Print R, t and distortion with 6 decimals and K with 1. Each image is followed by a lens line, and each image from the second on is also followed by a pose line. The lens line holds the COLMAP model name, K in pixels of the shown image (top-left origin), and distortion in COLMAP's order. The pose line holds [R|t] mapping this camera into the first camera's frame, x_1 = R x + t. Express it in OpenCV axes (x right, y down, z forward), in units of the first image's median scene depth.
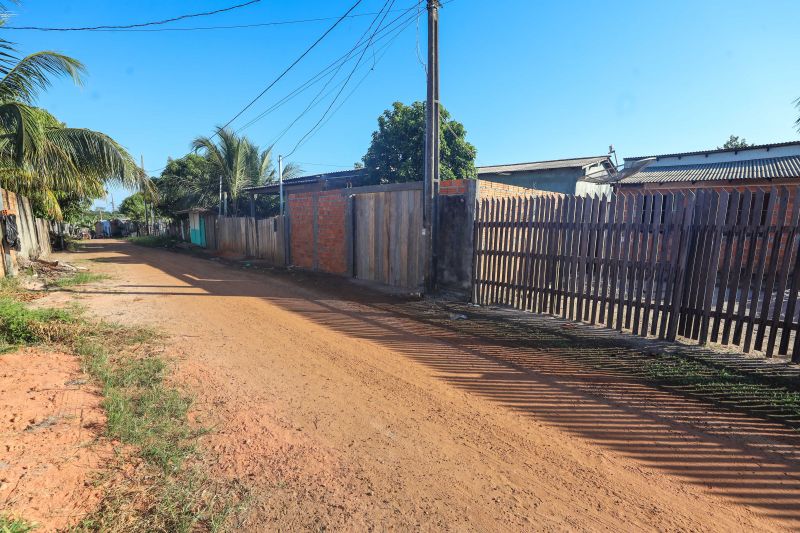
lens RADIAL K [[368.5, 0, 396.4], [0, 368.5, 280.3], [0, 0, 1]] dist [-0.021591, 0.000119]
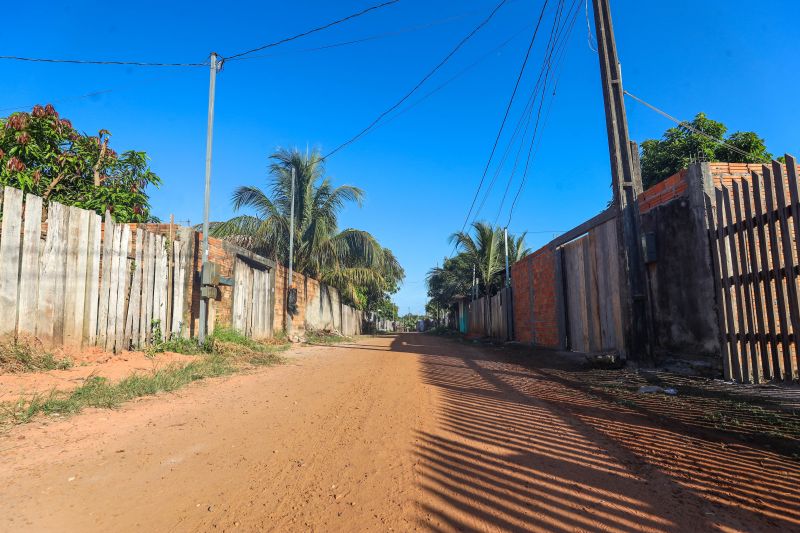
lens RADIAL K [[368.5, 0, 396.4], [0, 368.5, 280.3], [0, 0, 1]] dist [-0.021591, 0.000119]
pose [[0.720699, -0.094569, -0.686768, 0.189826], [-0.095915, 0.967522, -0.233883, 0.072550], [0.686581, 0.234431, 0.688222, 0.231970]]
